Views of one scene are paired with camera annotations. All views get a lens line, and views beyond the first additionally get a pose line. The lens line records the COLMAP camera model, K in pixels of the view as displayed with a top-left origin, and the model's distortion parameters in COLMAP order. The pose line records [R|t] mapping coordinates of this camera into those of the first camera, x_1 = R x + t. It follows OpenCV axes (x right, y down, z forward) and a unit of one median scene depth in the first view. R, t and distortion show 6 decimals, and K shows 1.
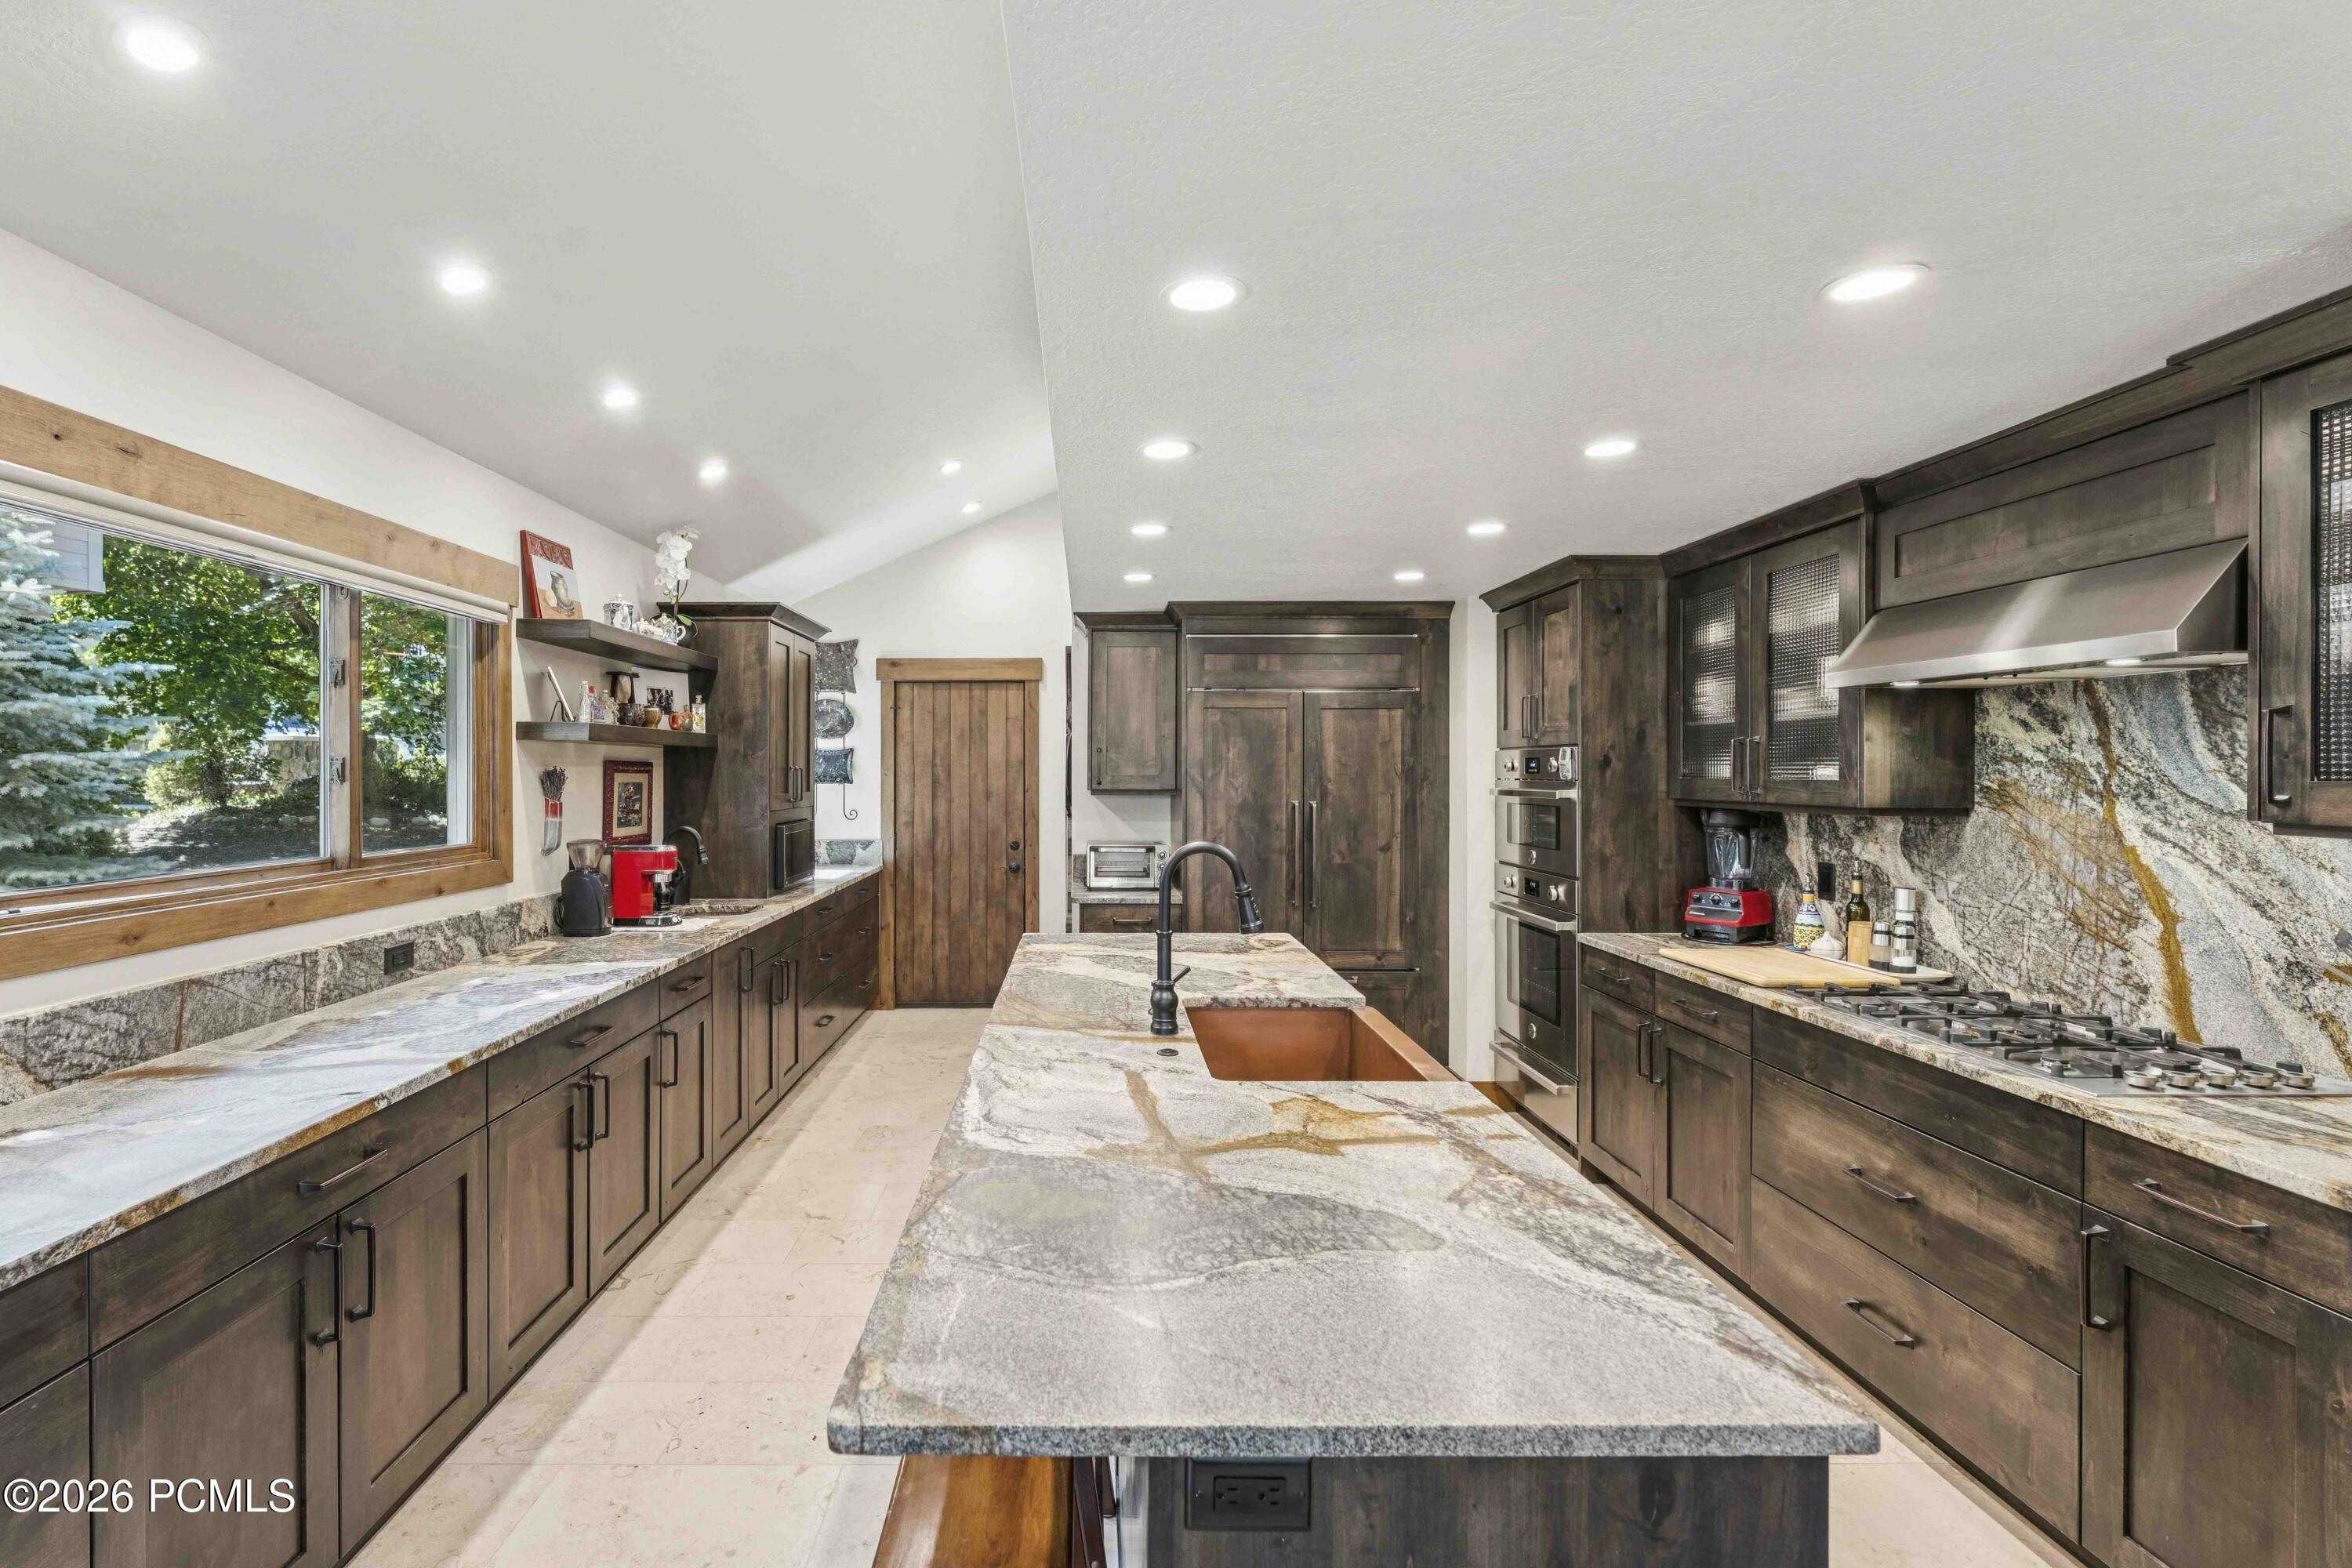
lens RADIAL K [[1039.3, 0, 1079.8], [0, 1039.3, 773.6], [0, 0, 1]] dist [-0.001937, 0.000219]
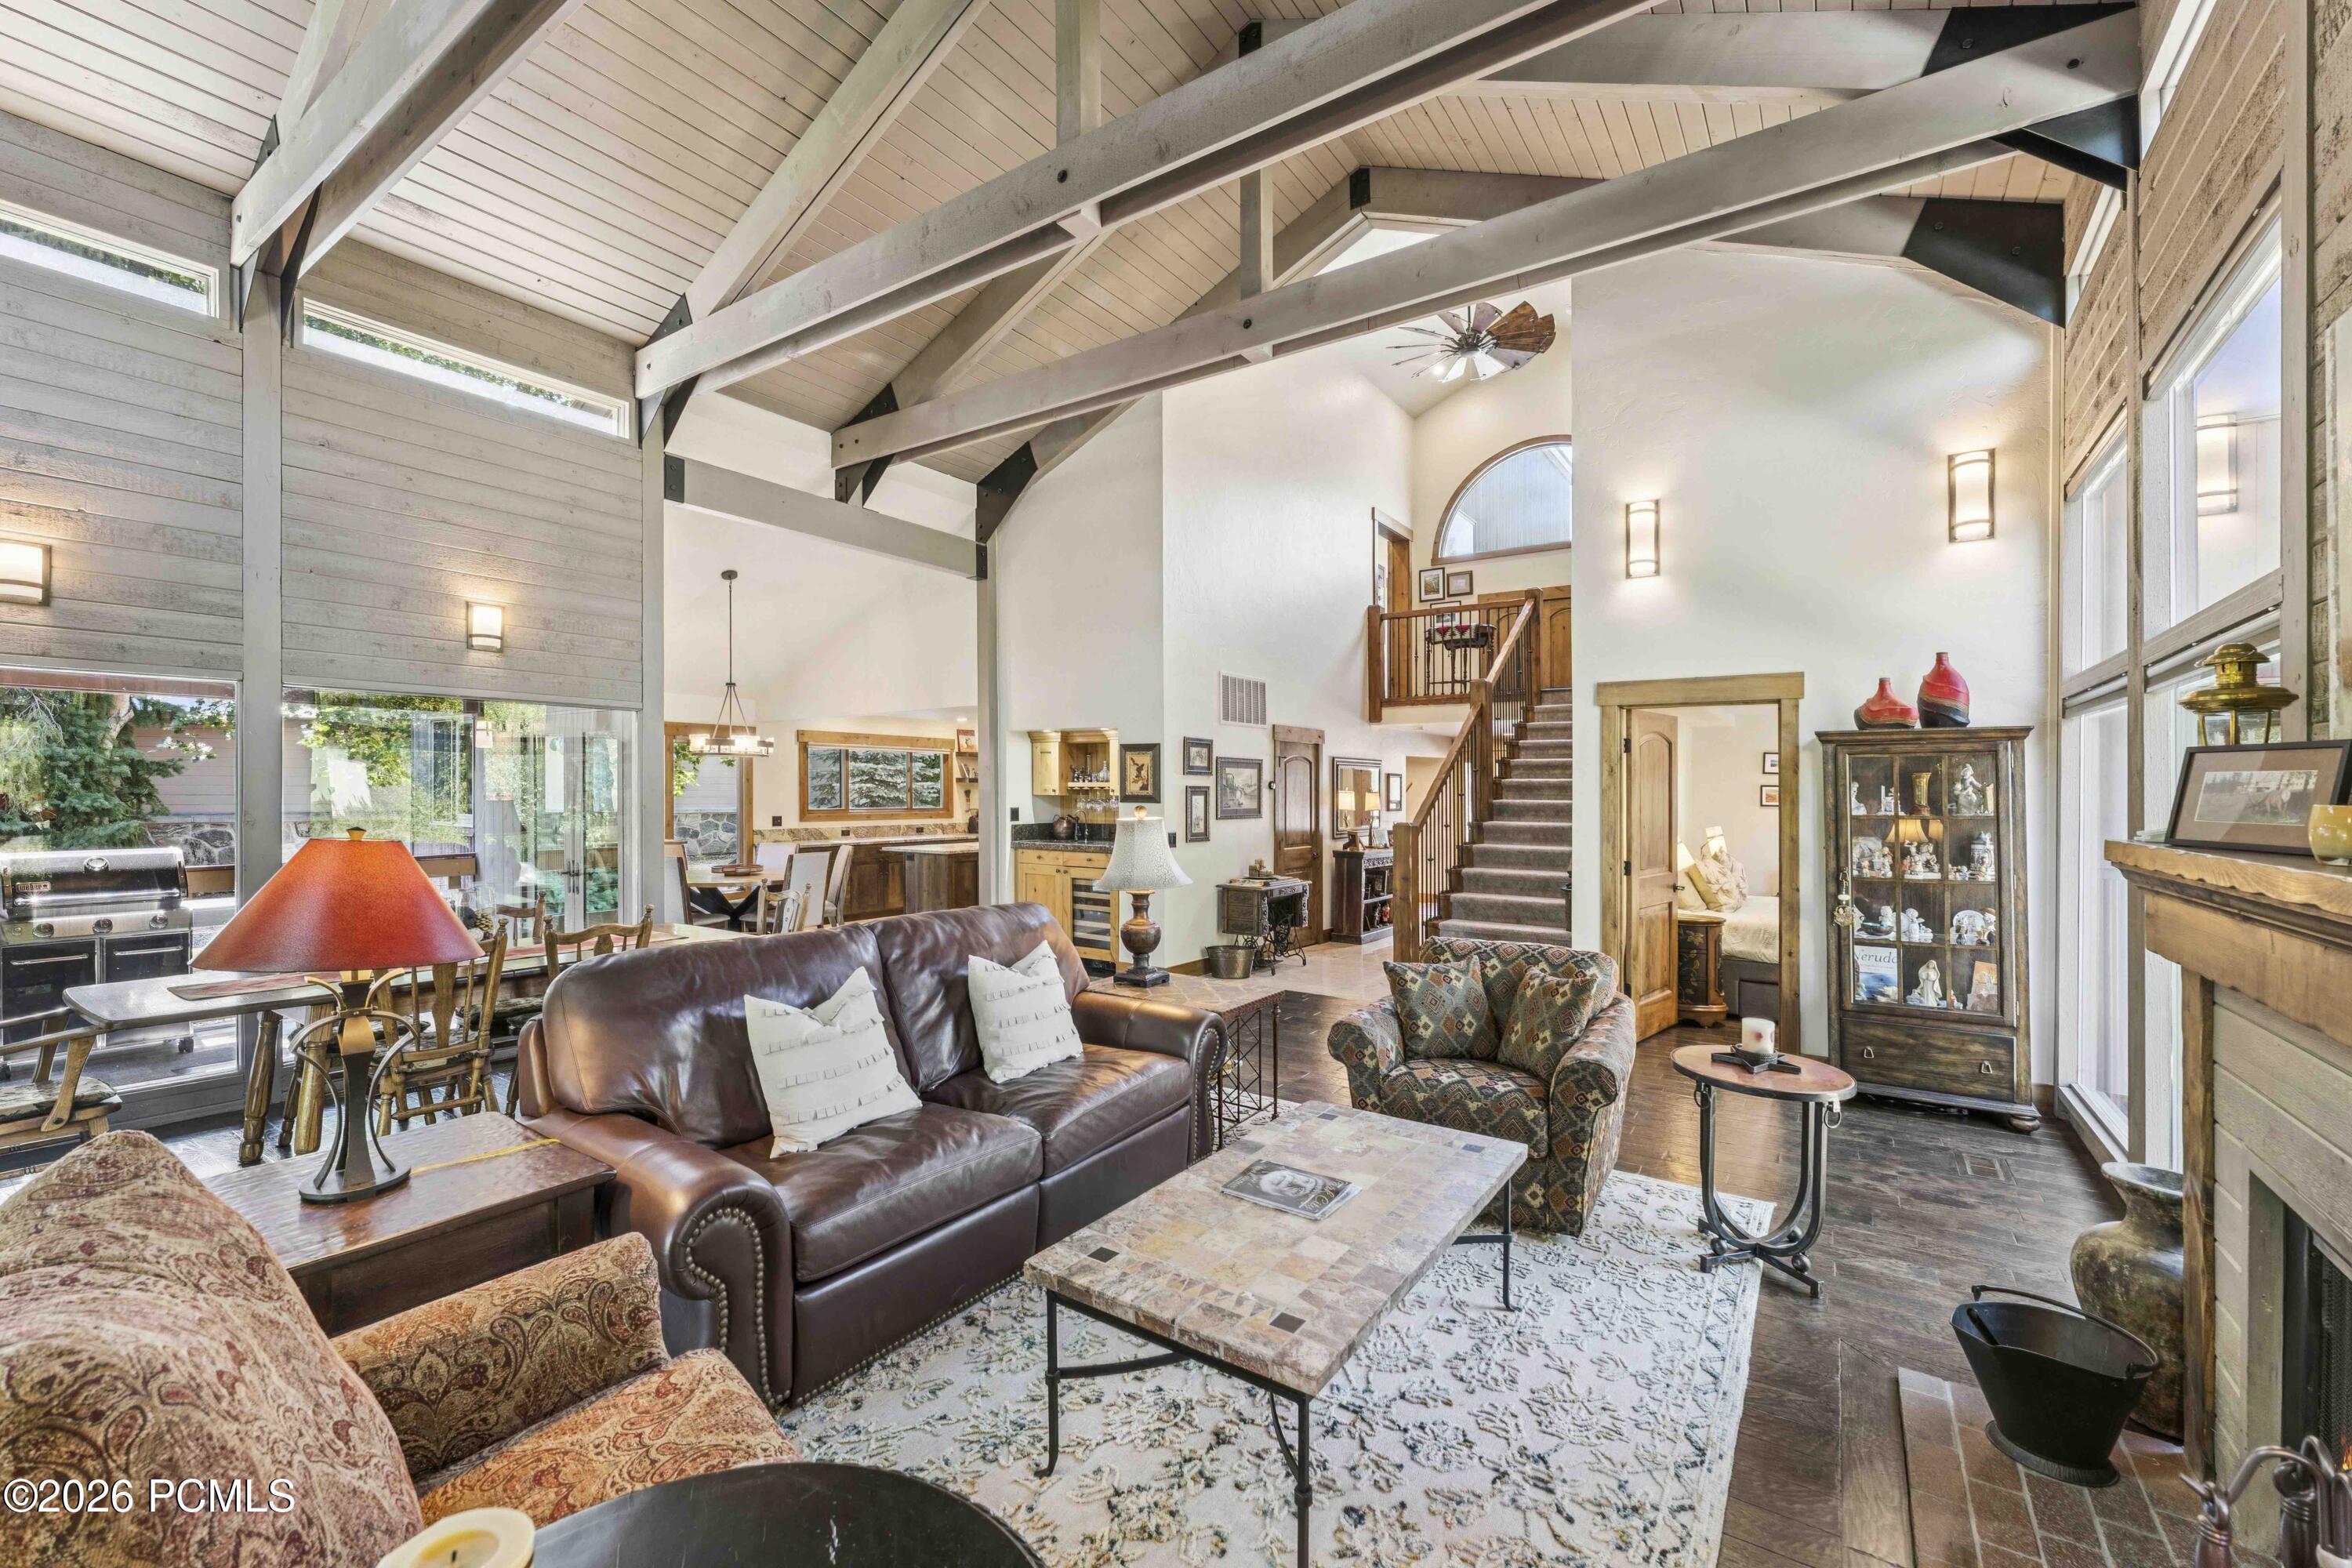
lens RADIAL K [[963.6, 0, 1177.2], [0, 963.6, 772.3], [0, 0, 1]] dist [-0.001935, -0.000498]
pose [[0.827172, -0.002310, -0.561944, 3.001081], [-0.010687, 0.999746, -0.019841, -0.008404], [0.561847, 0.022417, 0.826937, -2.122692]]
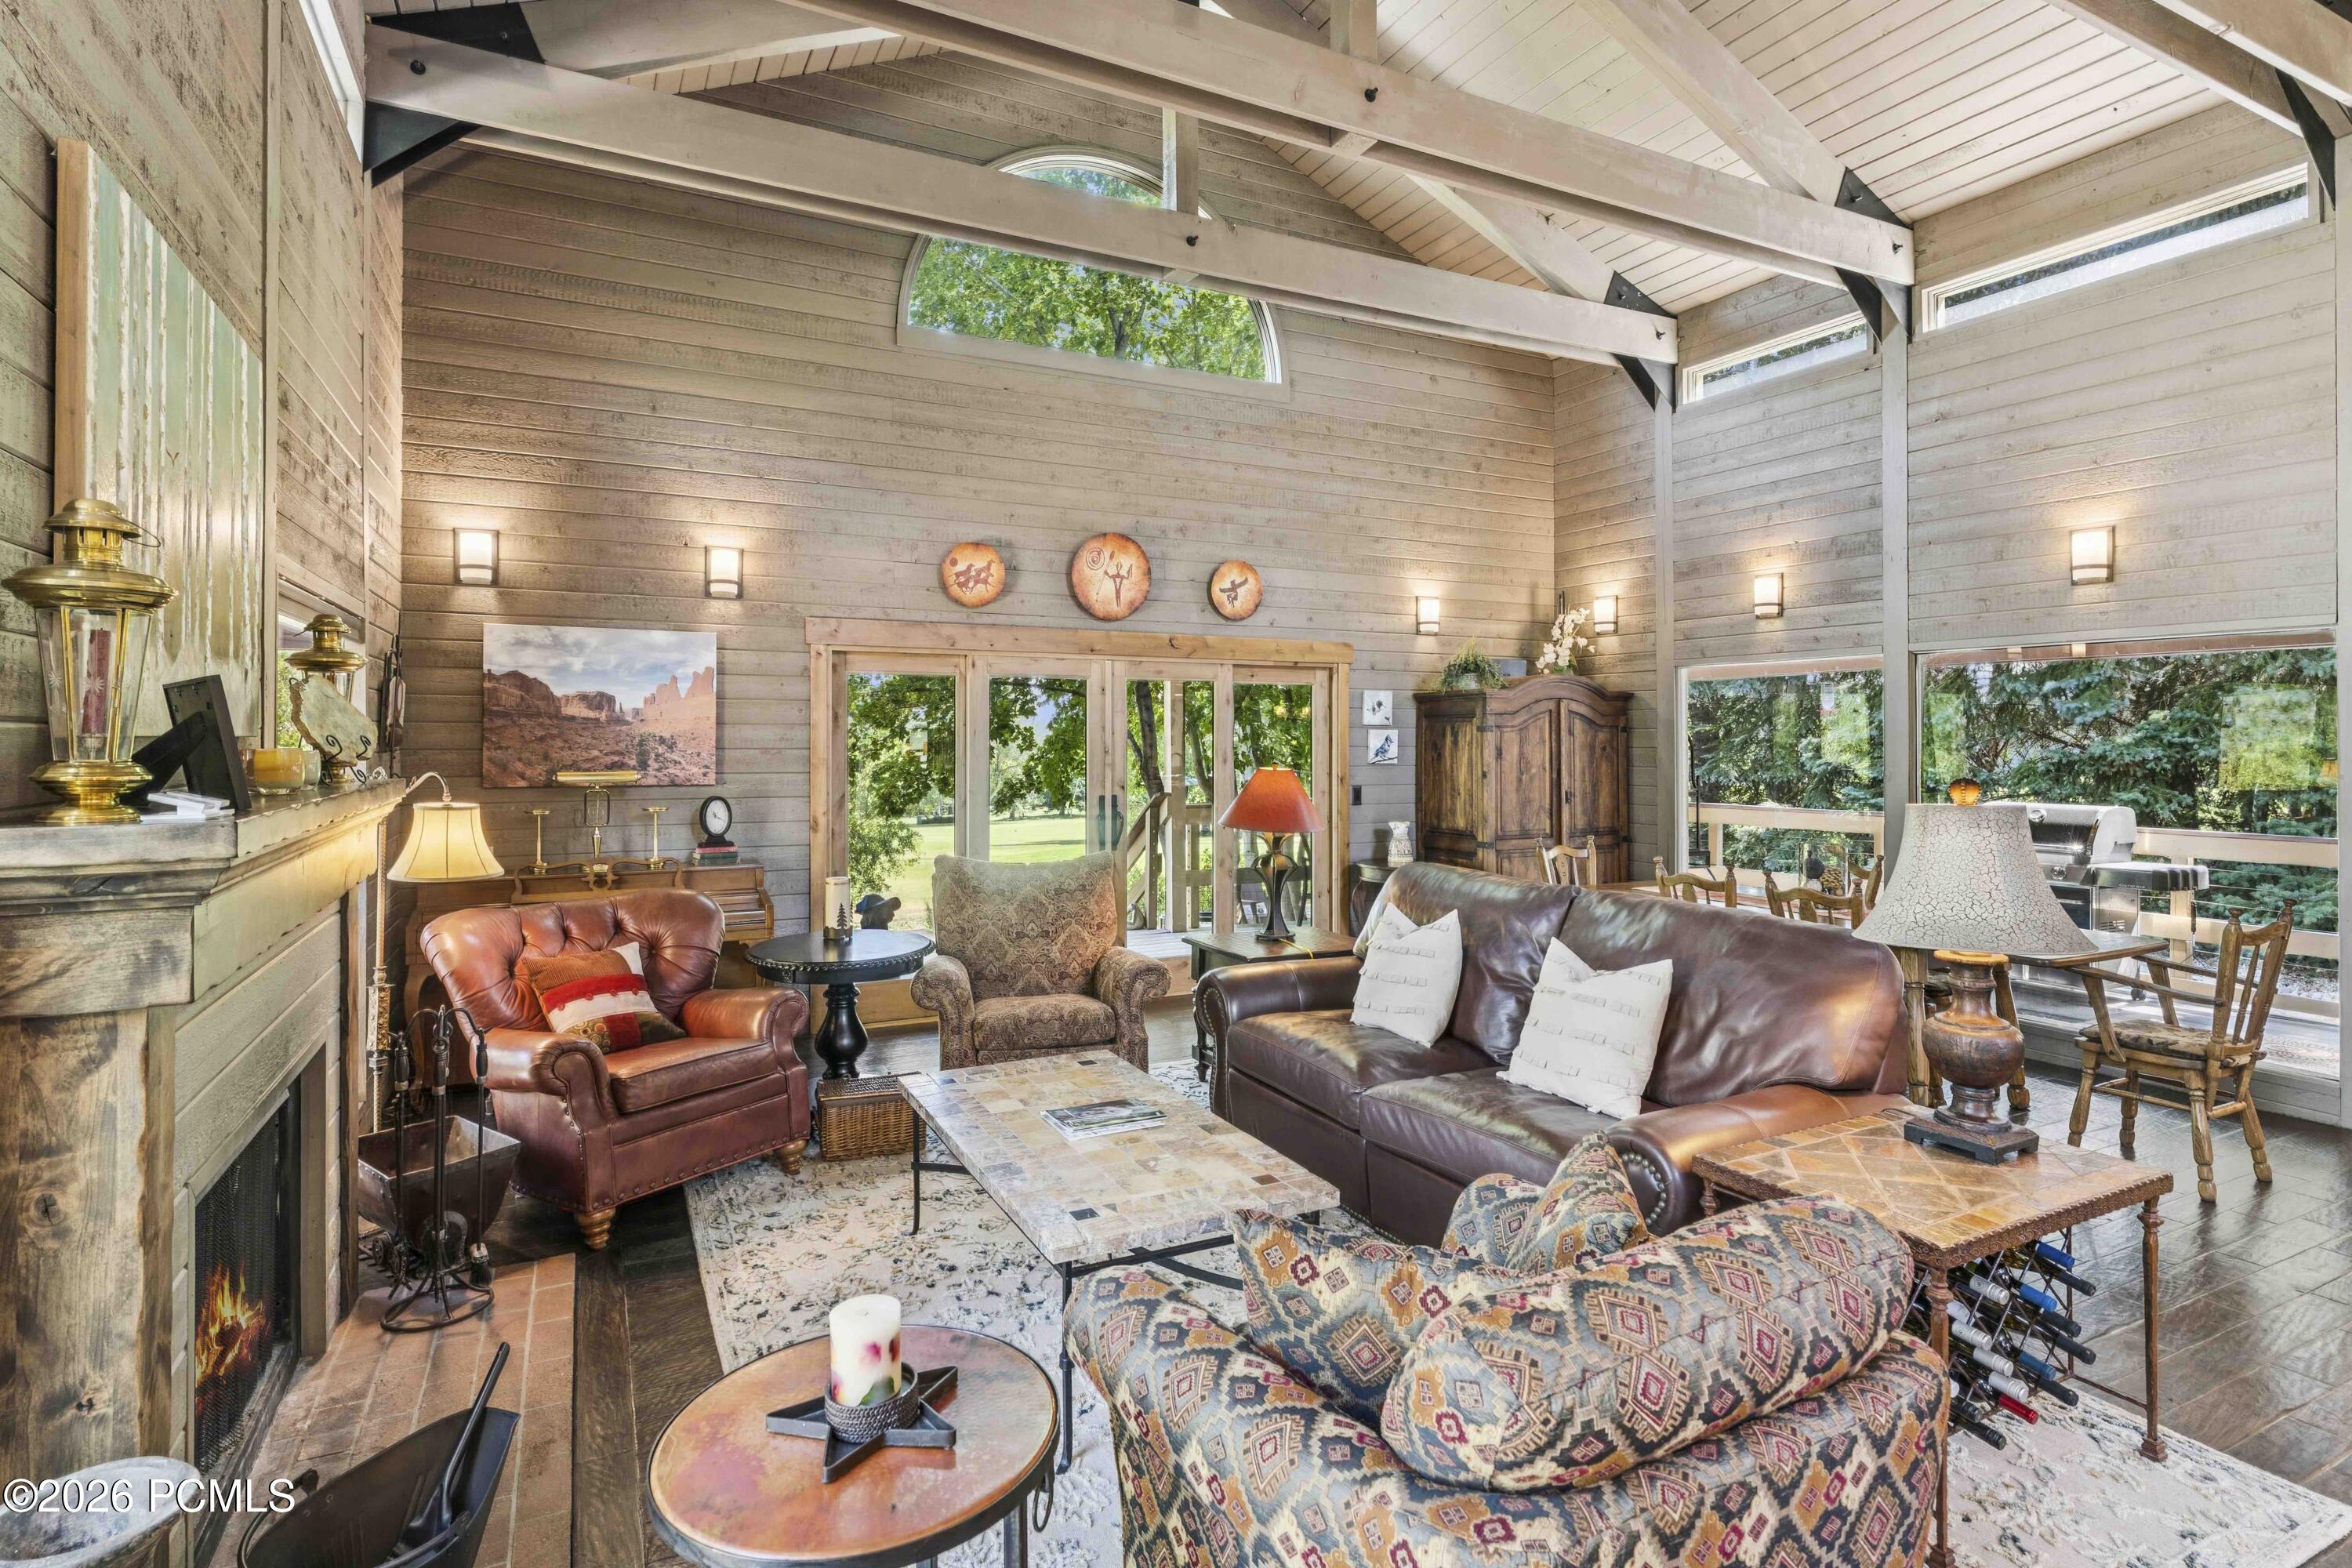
lens RADIAL K [[1171.1, 0, 1177.7], [0, 1171.1, 728.6], [0, 0, 1]] dist [-0.001478, -0.000265]
pose [[-0.891130, -0.004860, -0.453722, 3.043359], [-0.003753, 0.999987, -0.003340, -0.019146], [0.453733, -0.001274, -0.891137, -0.170684]]
